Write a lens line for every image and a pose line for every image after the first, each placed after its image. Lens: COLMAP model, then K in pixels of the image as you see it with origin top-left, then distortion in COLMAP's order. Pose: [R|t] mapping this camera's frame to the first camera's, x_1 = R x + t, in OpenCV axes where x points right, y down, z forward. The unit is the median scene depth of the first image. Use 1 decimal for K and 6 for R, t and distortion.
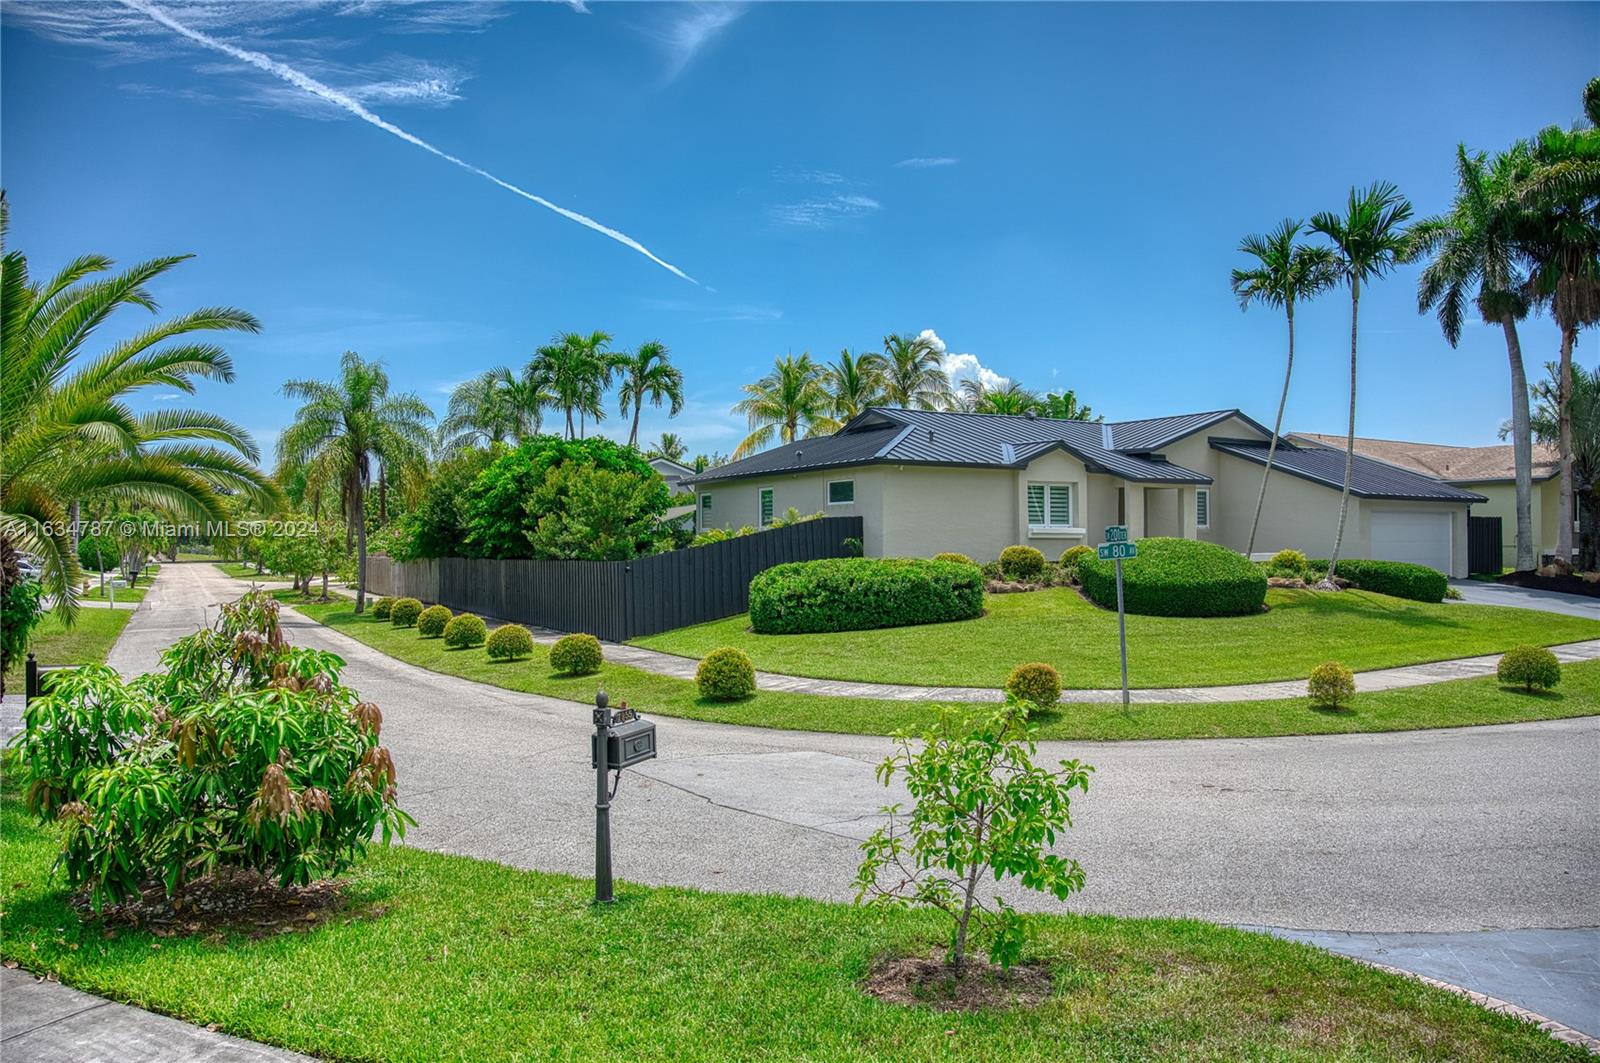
lens RADIAL K [[1139.8, 0, 800.0], [0, 1139.8, 531.5], [0, 0, 1]] dist [-0.174691, 0.141608]
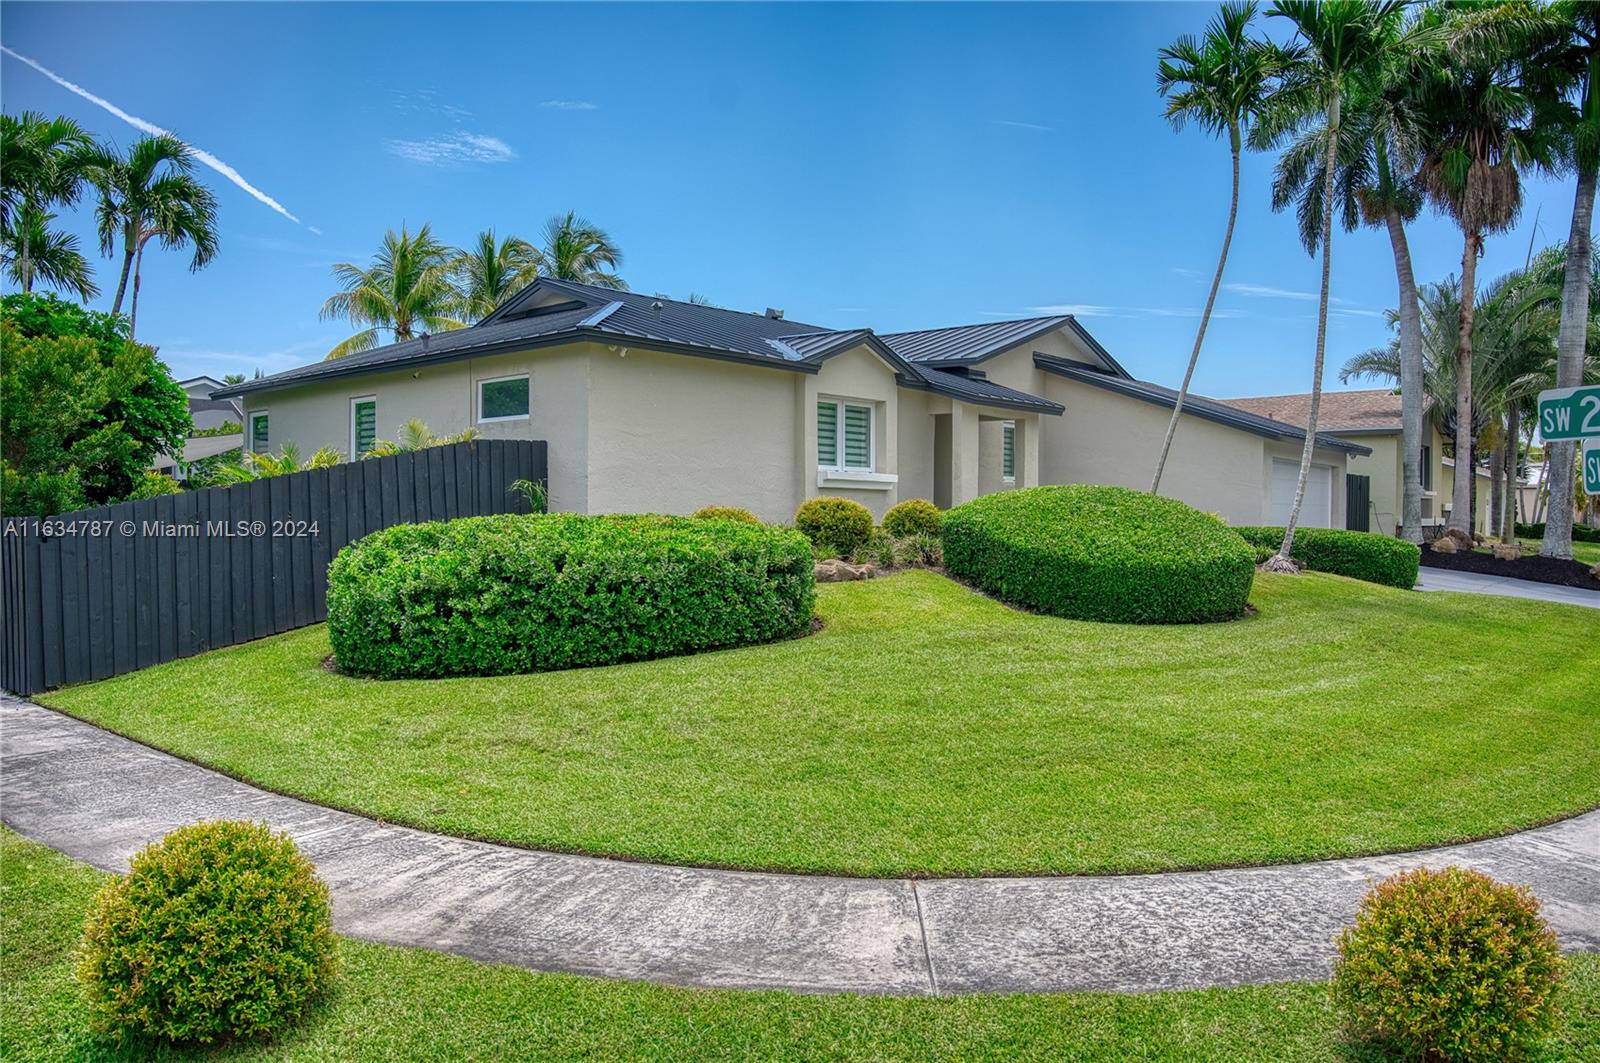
lens RADIAL K [[1181.0, 0, 800.0], [0, 1181.0, 531.5], [0, 0, 1]] dist [-0.141985, 0.099087]
pose [[0.945217, 0.004154, 0.326417, -0.014526], [-0.011677, 0.999709, 0.021092, 0.017586], [-0.326234, -0.023748, 0.944991, 0.439111]]
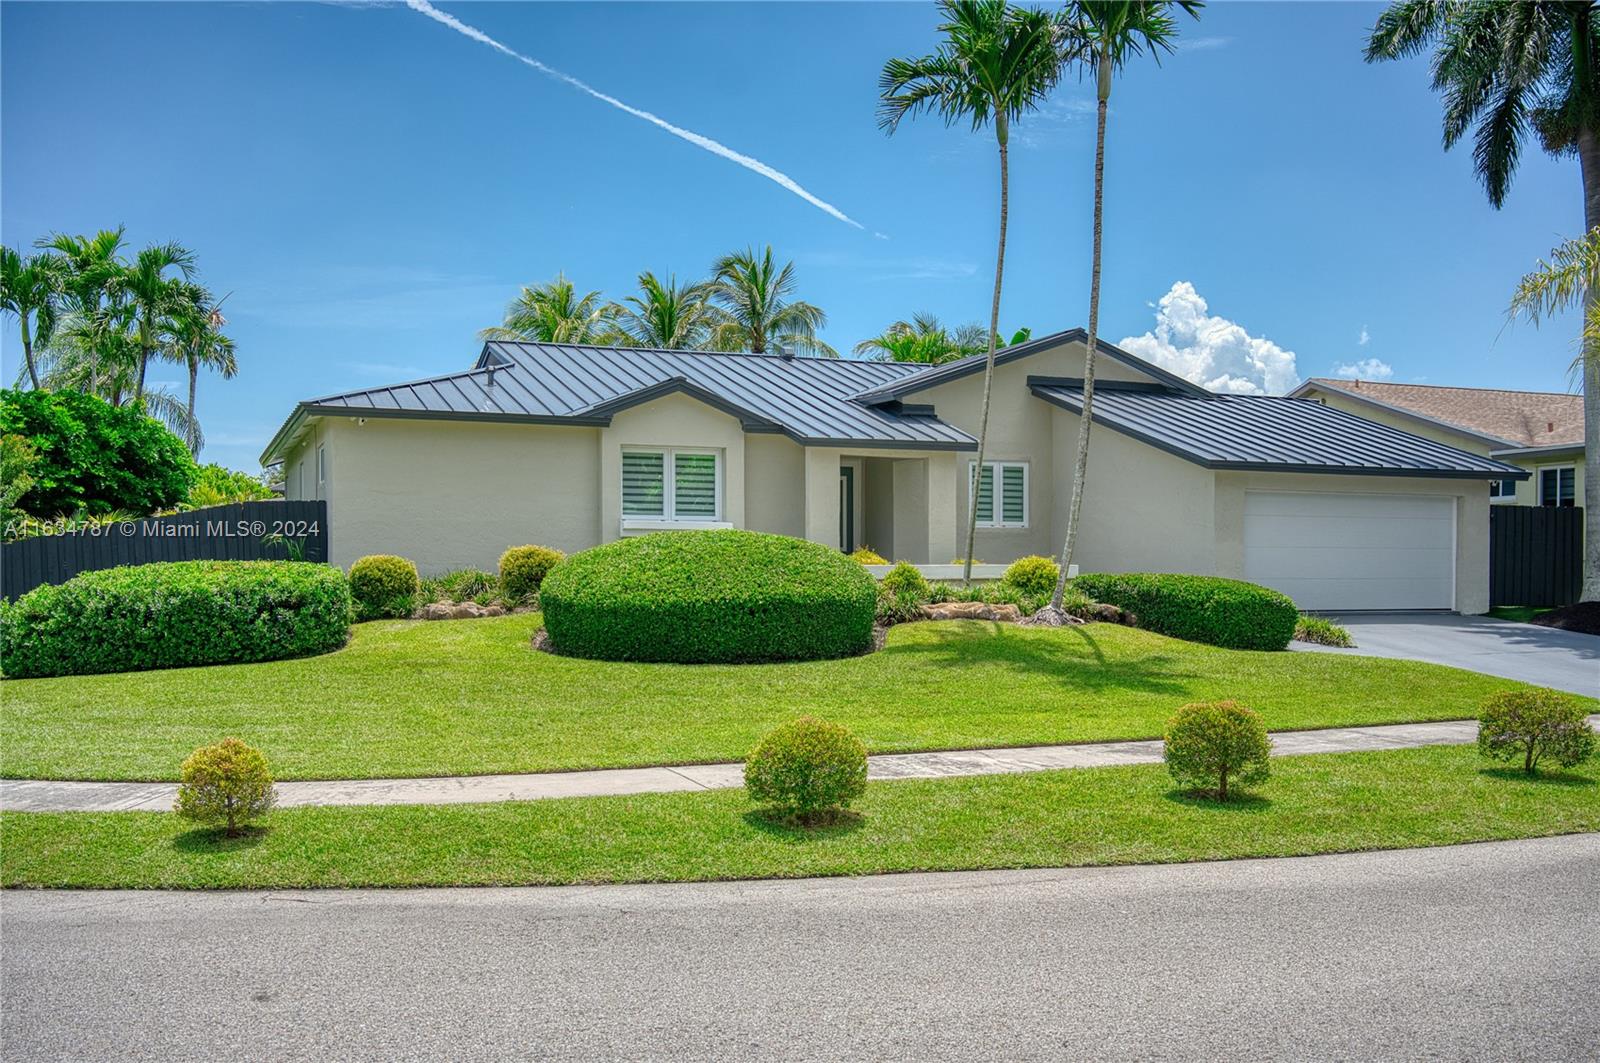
lens RADIAL K [[1502.2, 0, 800.2], [0, 1502.2, 632.4], [0, 0, 1]] dist [0.002950, 0.014434]
pose [[0.989767, 0.008671, -0.142430, 0.453400], [-0.002183, 0.998955, 0.045644, 0.021982], [0.142677, -0.044867, 0.988752, 0.208958]]
